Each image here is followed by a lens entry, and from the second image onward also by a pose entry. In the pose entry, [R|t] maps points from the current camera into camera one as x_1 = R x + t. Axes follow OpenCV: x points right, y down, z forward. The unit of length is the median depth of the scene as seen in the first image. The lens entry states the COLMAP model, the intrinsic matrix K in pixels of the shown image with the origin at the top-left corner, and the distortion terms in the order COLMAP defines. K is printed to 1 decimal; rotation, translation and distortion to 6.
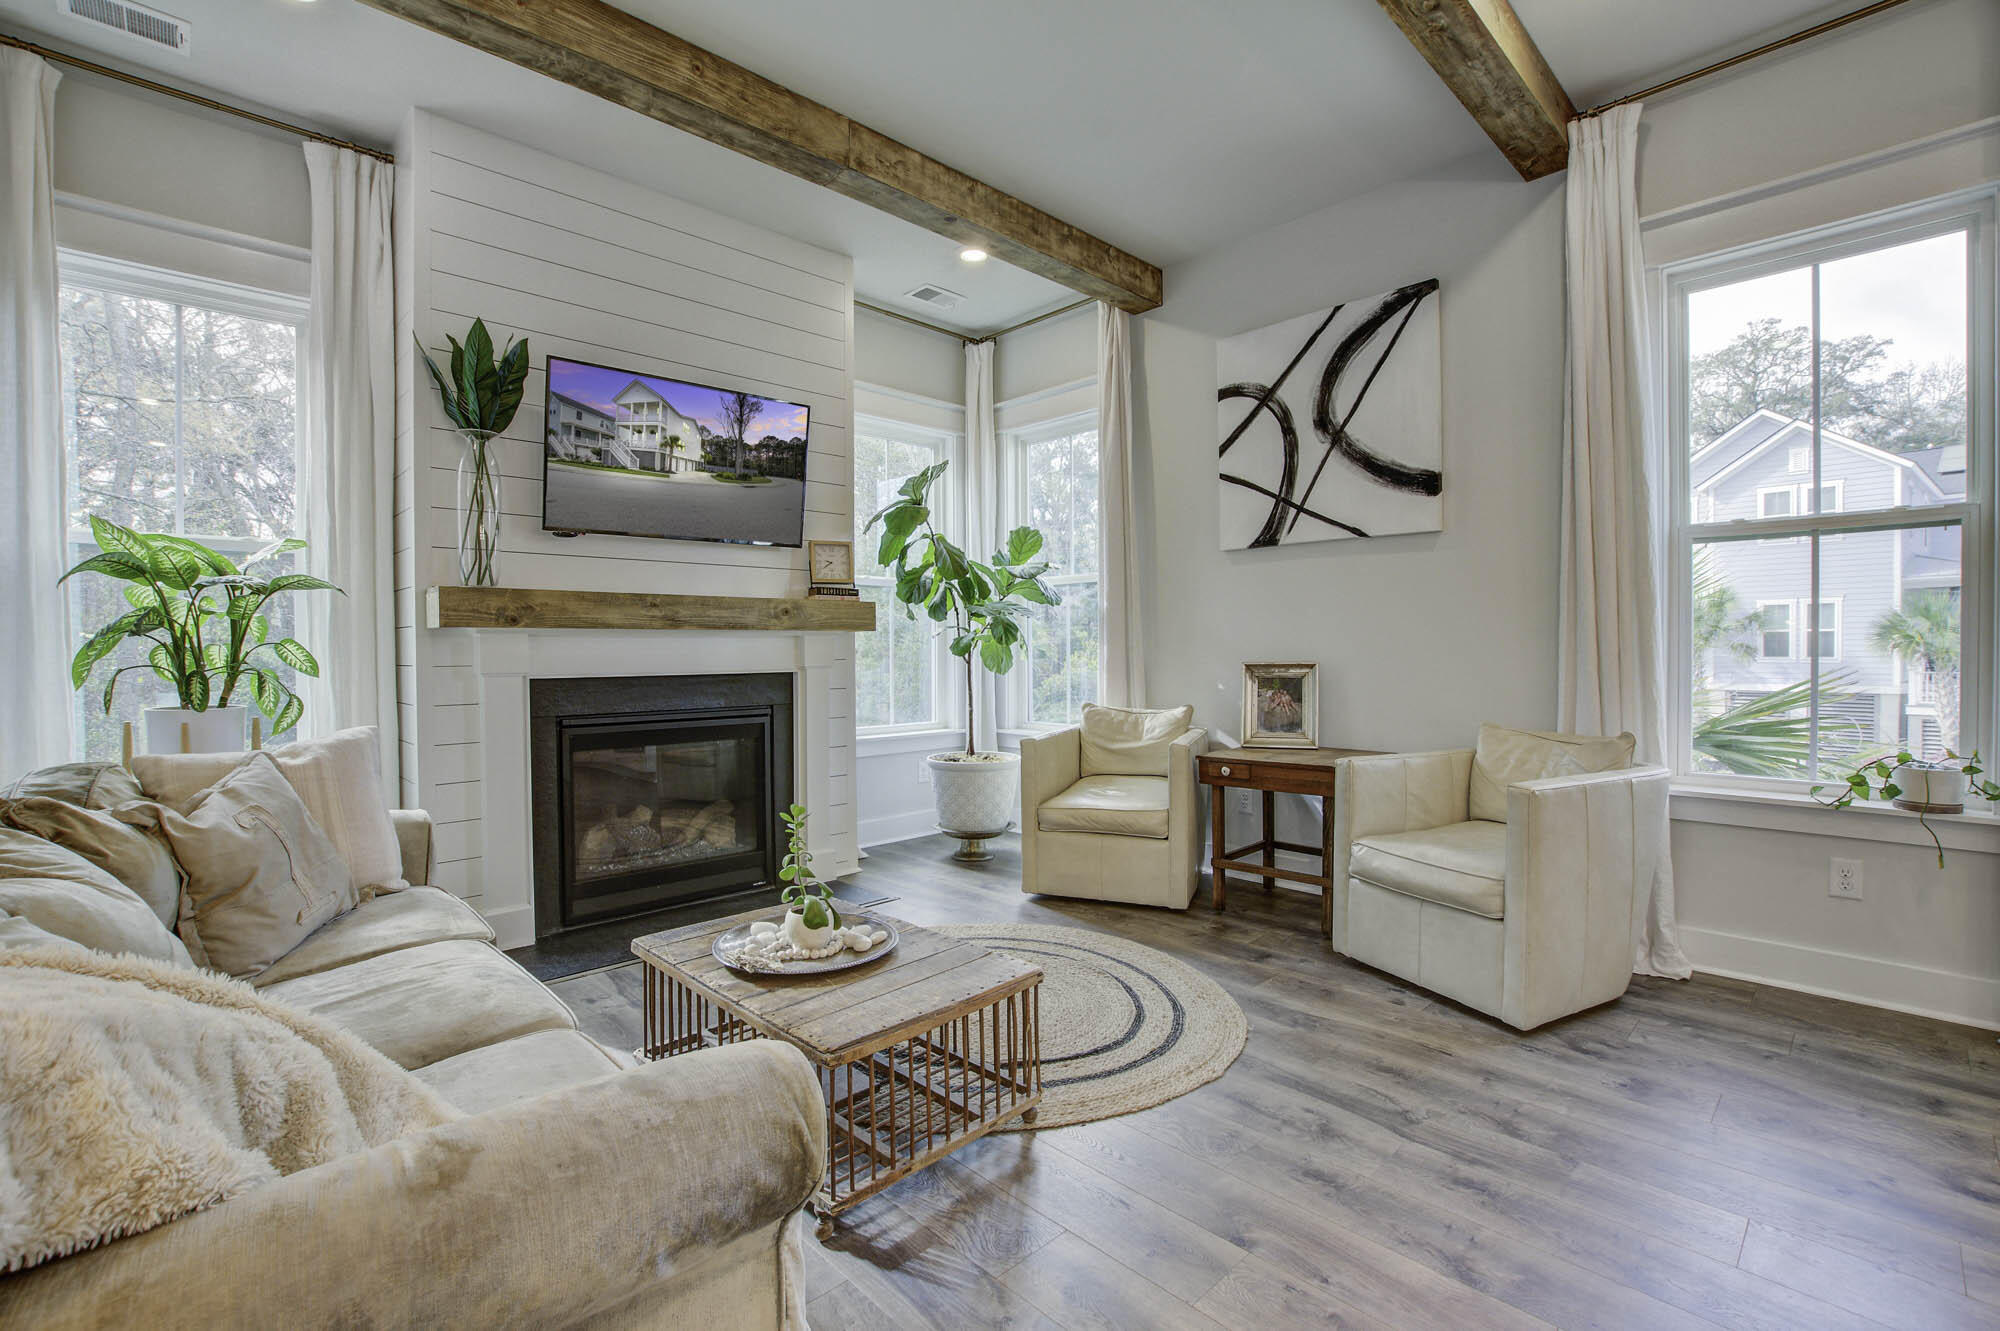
lens RADIAL K [[879.3, 0, 1000.0], [0, 879.3, 665.5], [0, 0, 1]] dist [-0.041868, 0.009523]
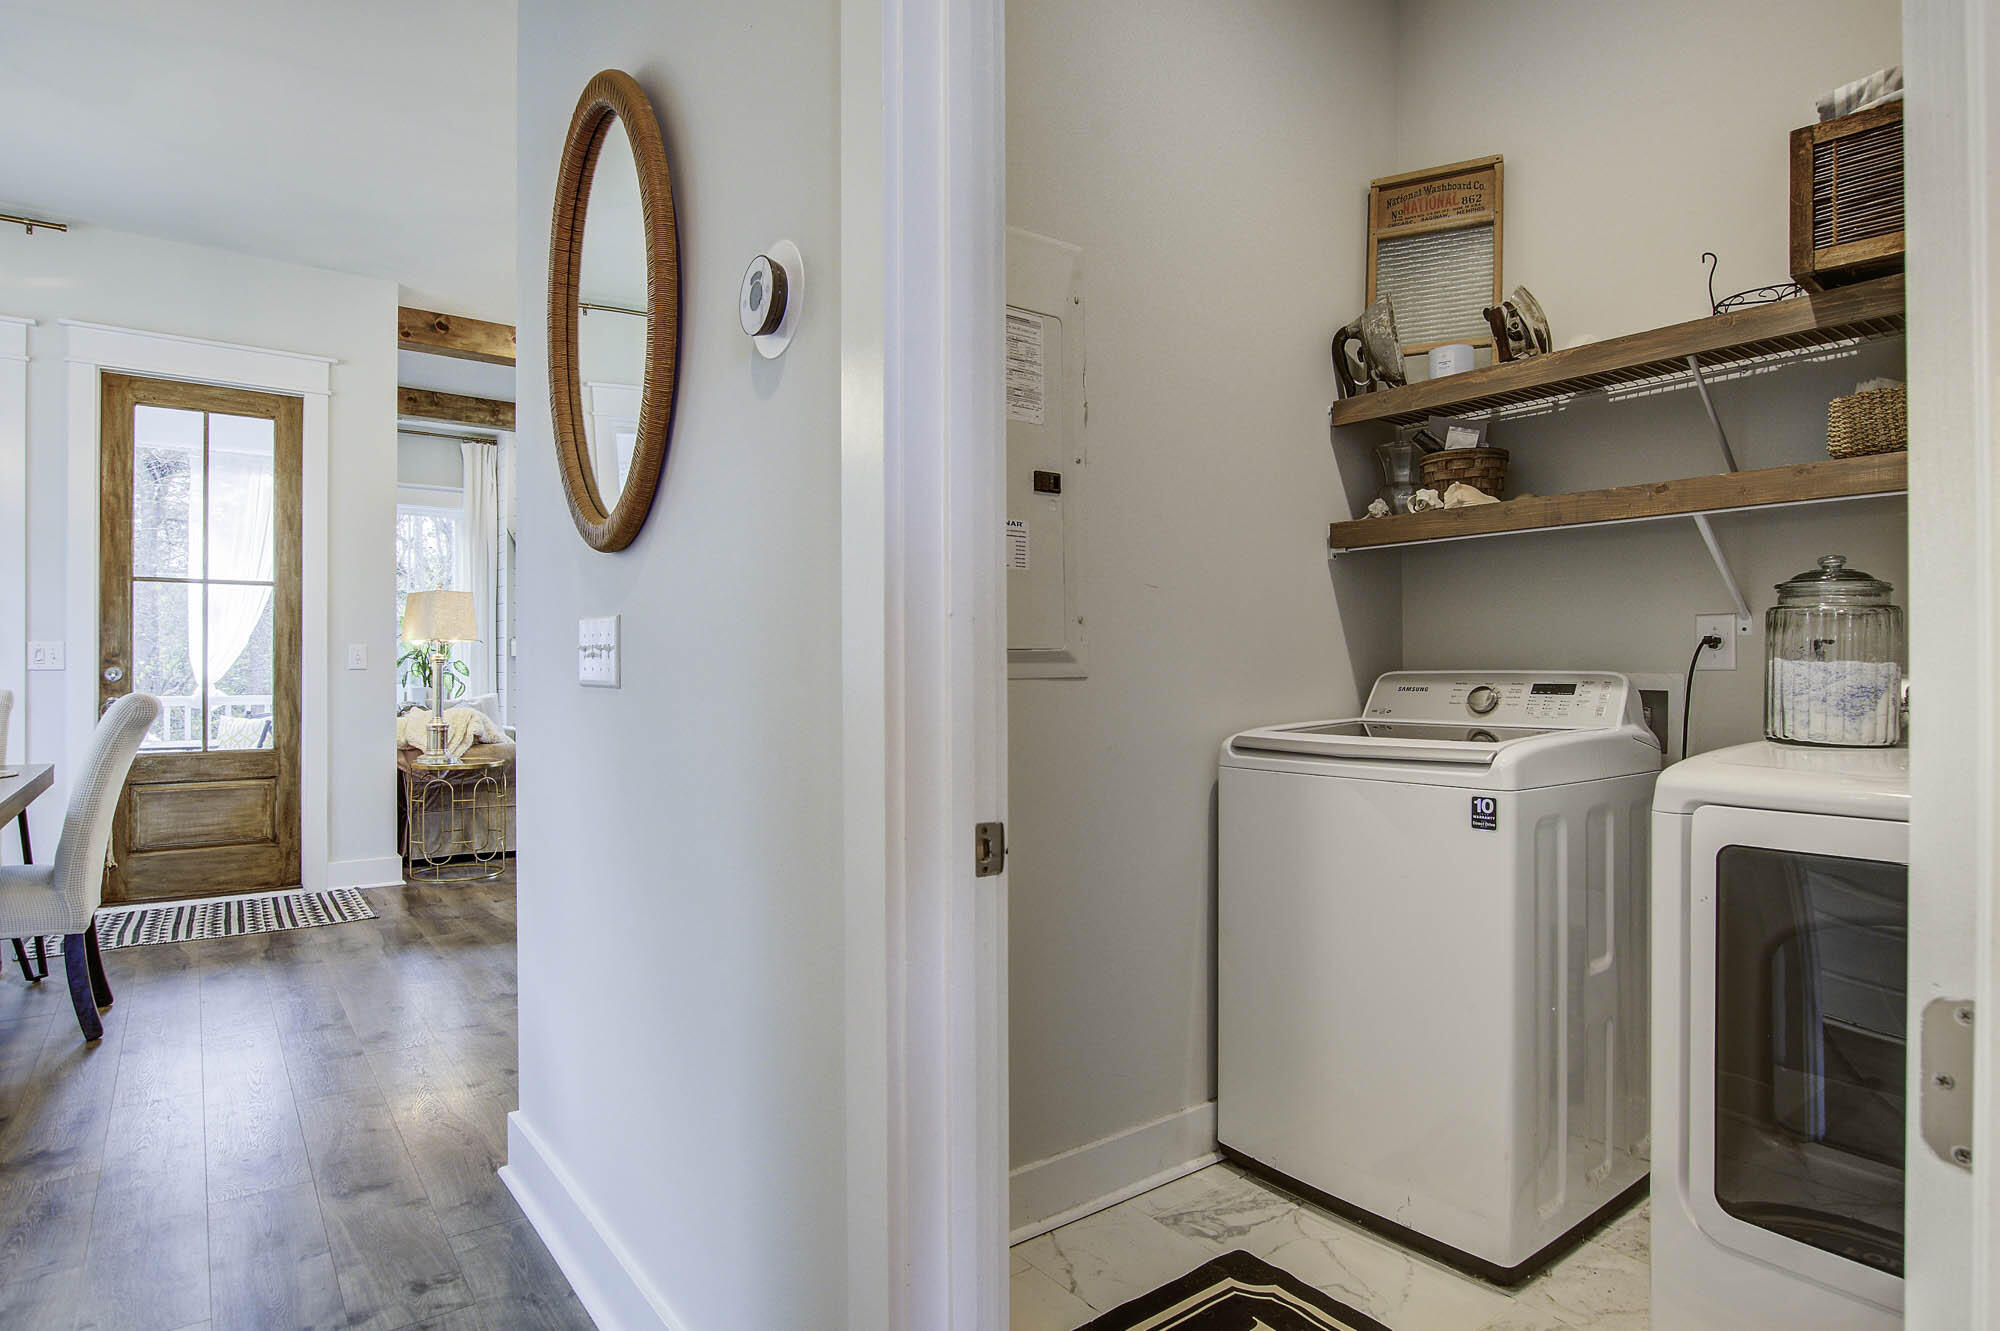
lens RADIAL K [[1067.0, 0, 1000.0], [0, 1067.0, 665.5], [0, 0, 1]] dist [-0.030673, 0.000133]
pose [[0.993827, 0.006046, -0.110774, 0.796907], [-0.008738, 0.999678, -0.023839, 0.031289], [0.110594, 0.024660, 0.993560, -1.400237]]
